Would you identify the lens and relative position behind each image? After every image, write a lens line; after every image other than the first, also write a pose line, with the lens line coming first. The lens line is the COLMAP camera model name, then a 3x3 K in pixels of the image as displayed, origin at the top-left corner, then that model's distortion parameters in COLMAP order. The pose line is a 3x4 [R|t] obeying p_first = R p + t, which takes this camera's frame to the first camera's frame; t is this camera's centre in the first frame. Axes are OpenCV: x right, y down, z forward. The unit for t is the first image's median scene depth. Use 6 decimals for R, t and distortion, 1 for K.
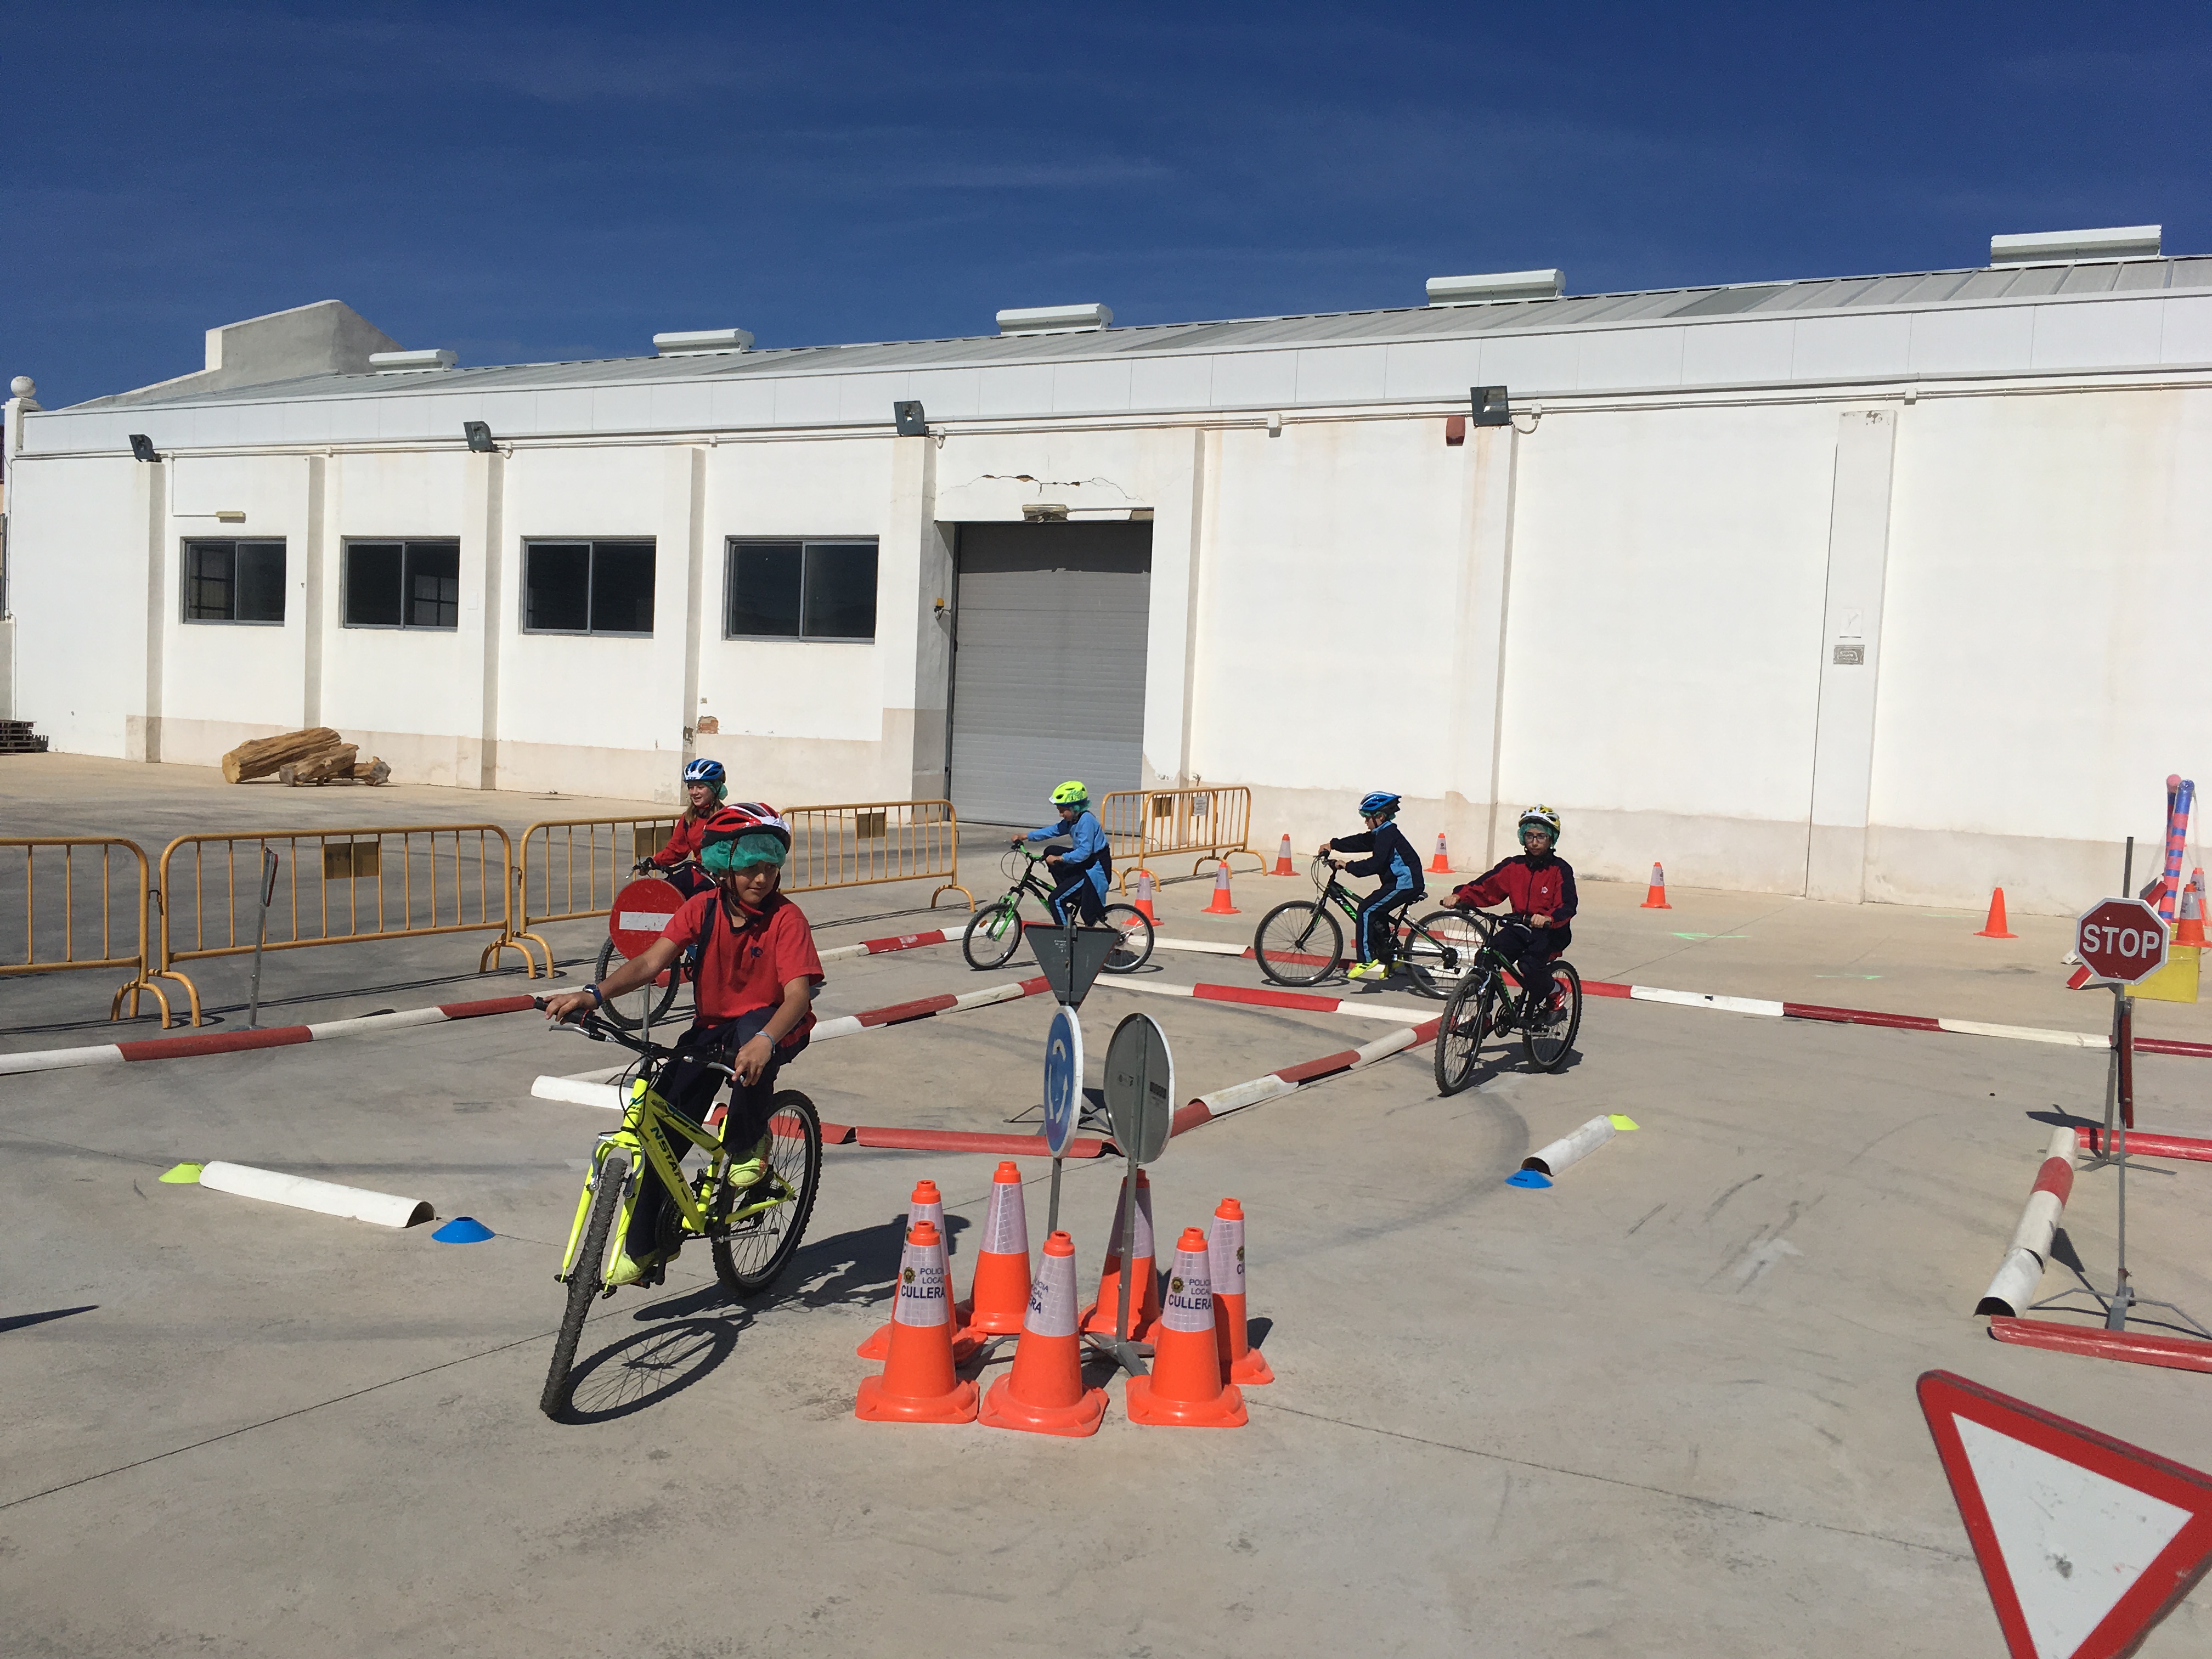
lens RADIAL K [[1891.1, 0, 1100.0], [0, 1891.1, 815.3], [0, 0, 1]] dist [0.075519, -0.119844]
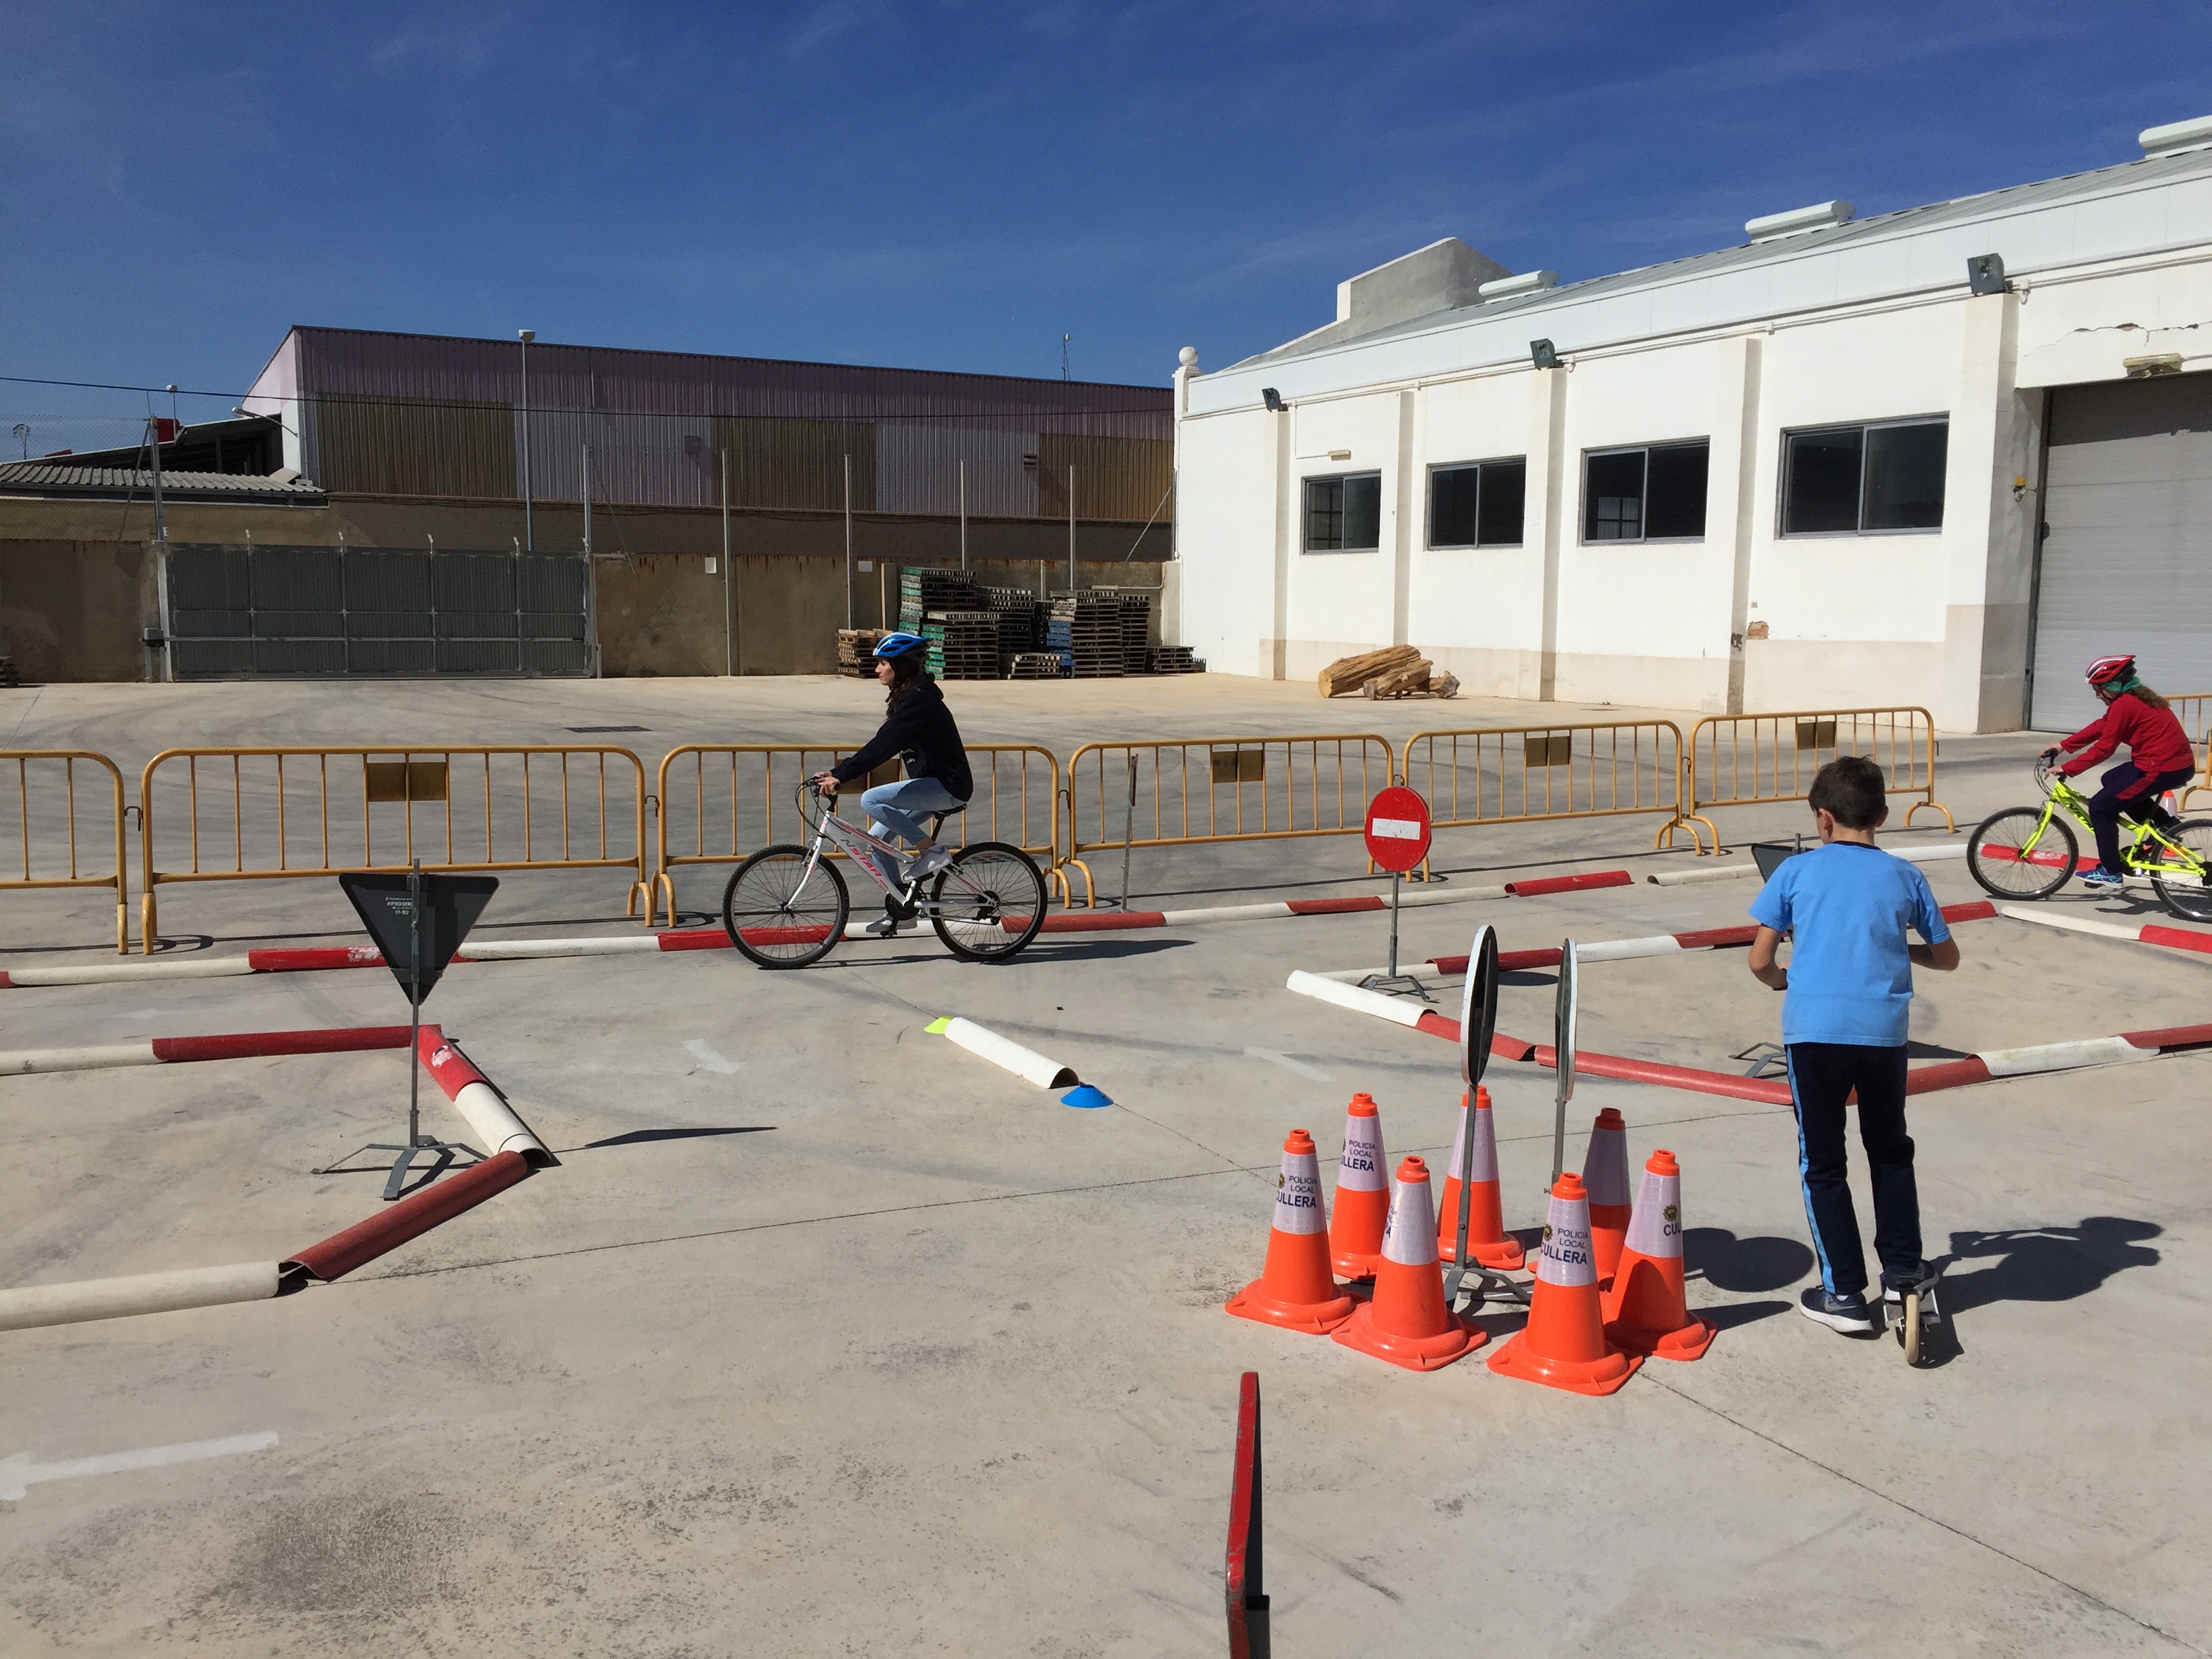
lens RADIAL K [[1888.3, 0, 1103.9], [0, 1888.3, 804.5], [0, 0, 1]] dist [0.074741, -0.093149]
pose [[0.823325, 0.021538, -0.567161, 0.079729], [0.002020, 0.999162, 0.040876, 0.000234], [0.567567, -0.034800, 0.822592, 0.025843]]
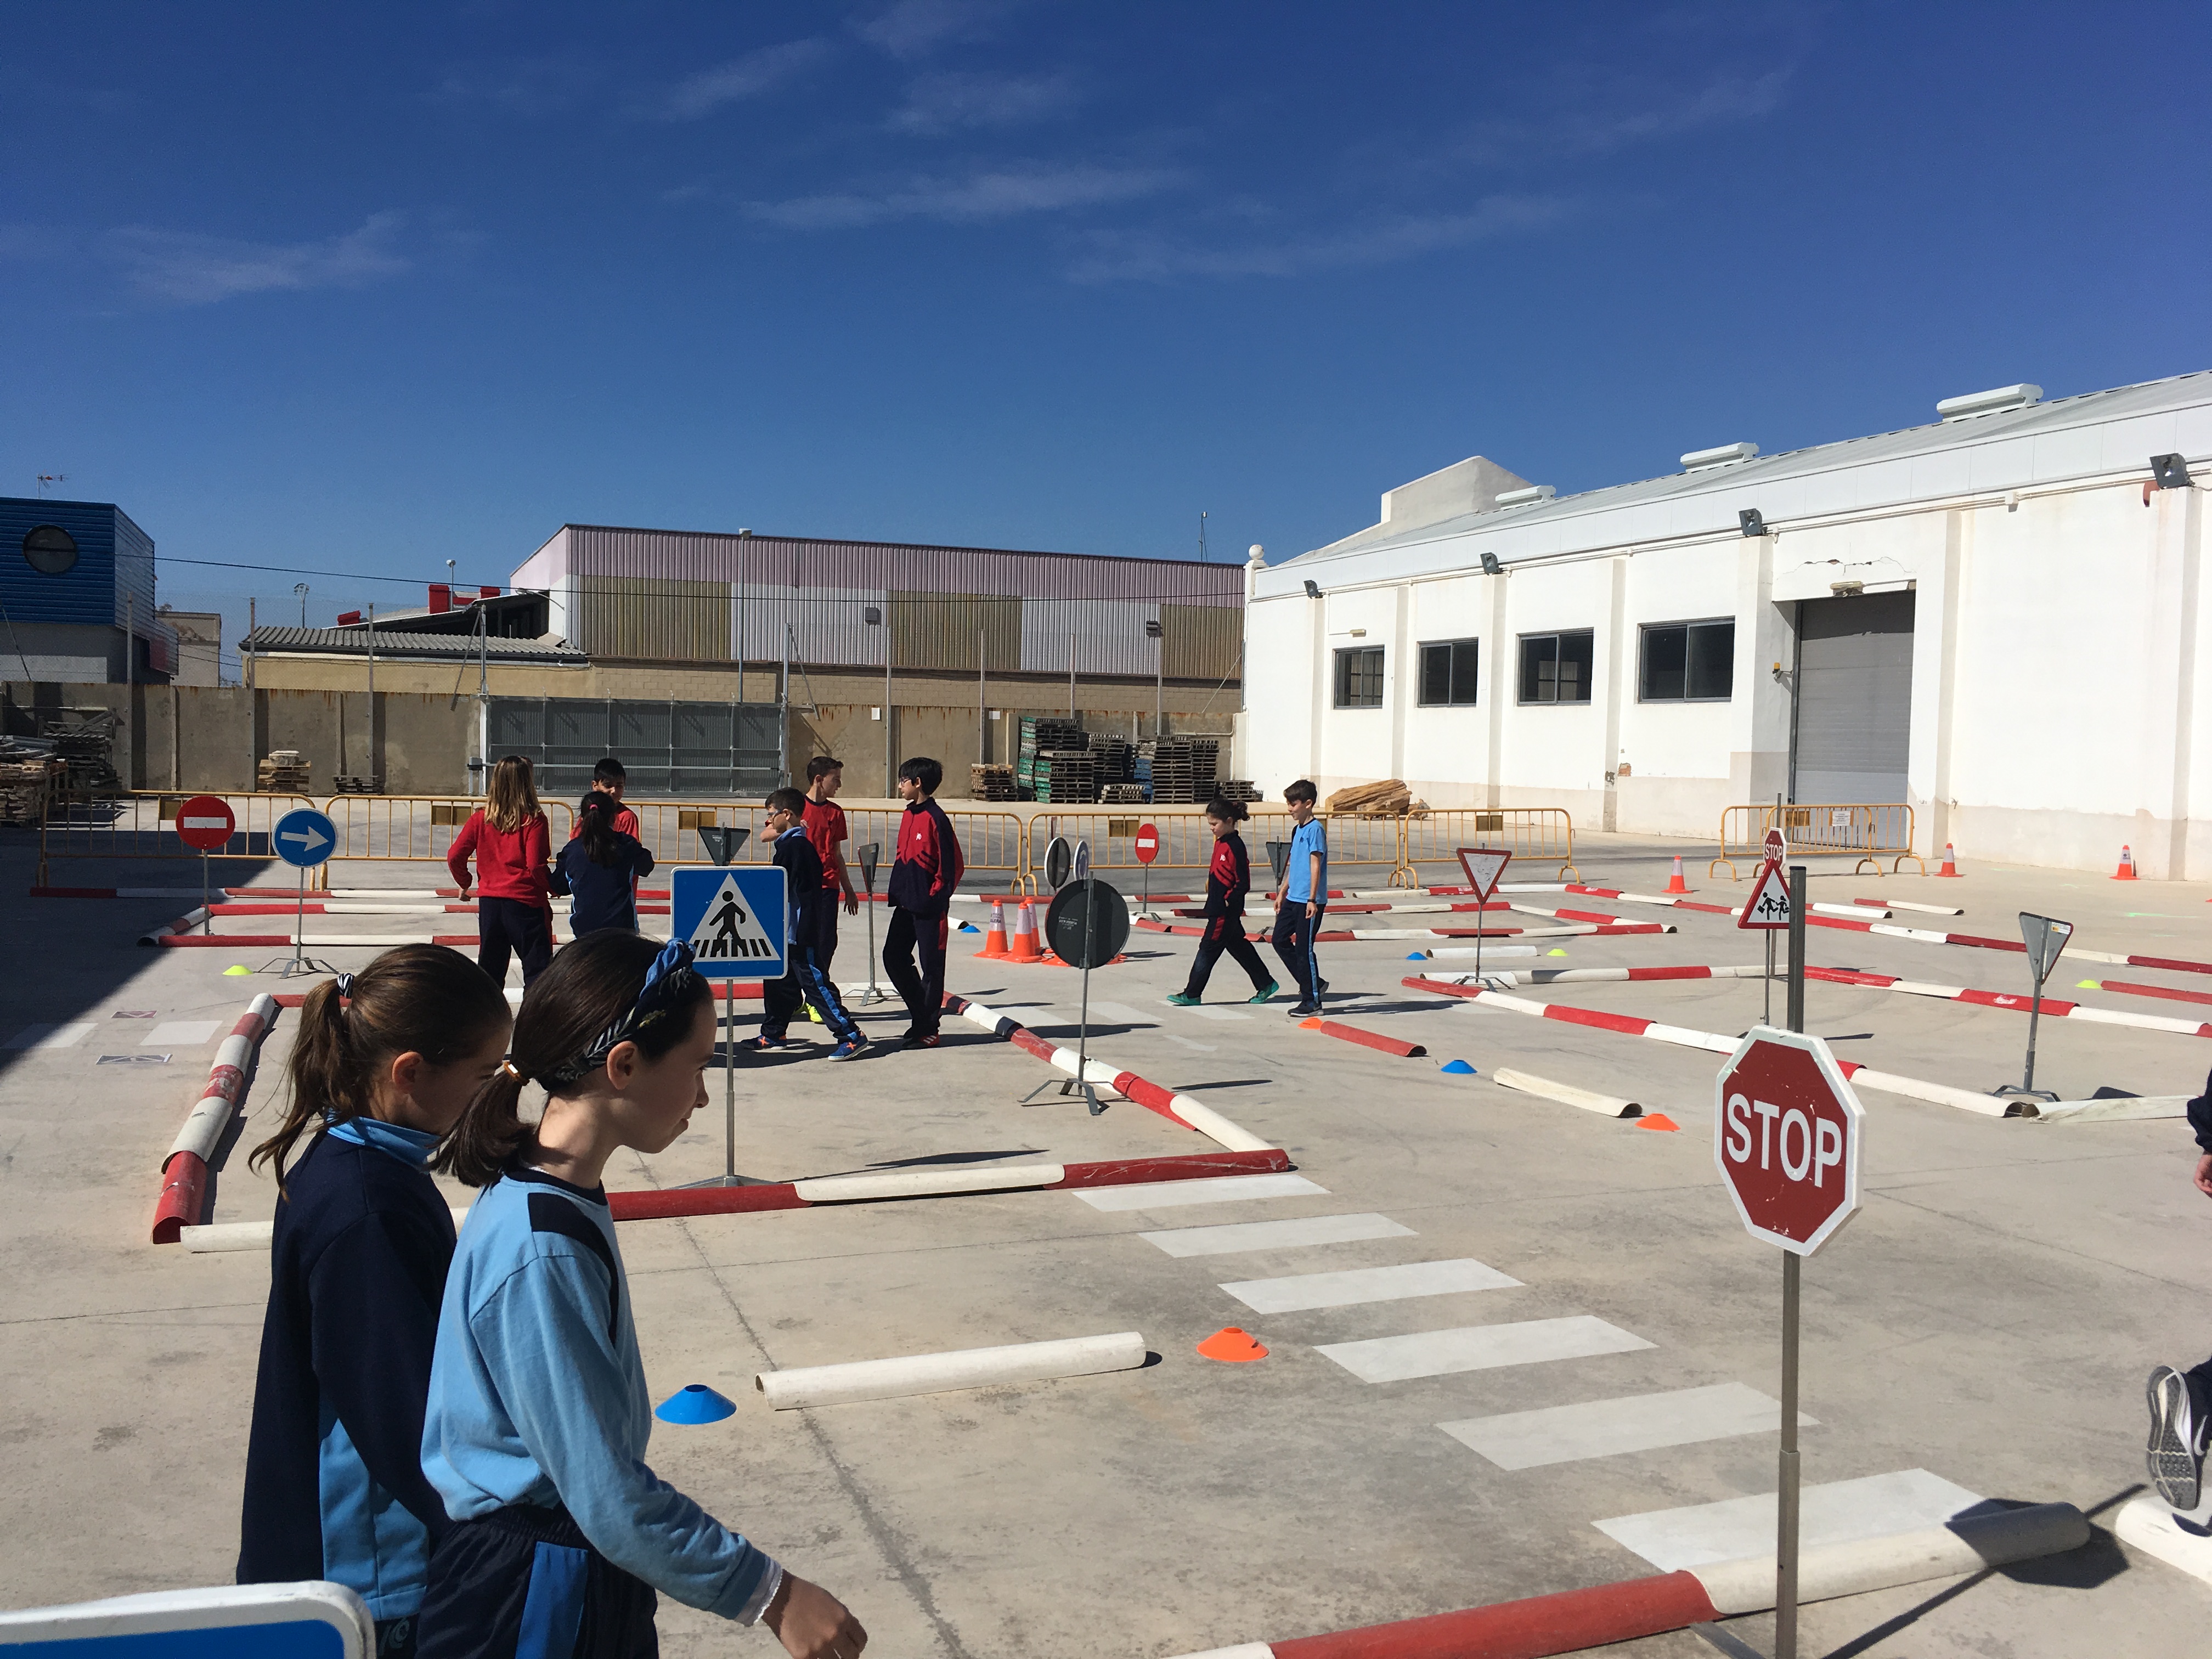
lens RADIAL K [[1891.1, 0, 1099.6], [0, 1891.1, 800.9], [0, 0, 1]] dist [0.075519, -0.119844]
pose [[0.764457, -0.012351, -0.644557, 0.421782], [-0.015404, 0.999181, -0.037416, 0.033084], [0.644491, 0.038531, 0.763641, -0.265286]]
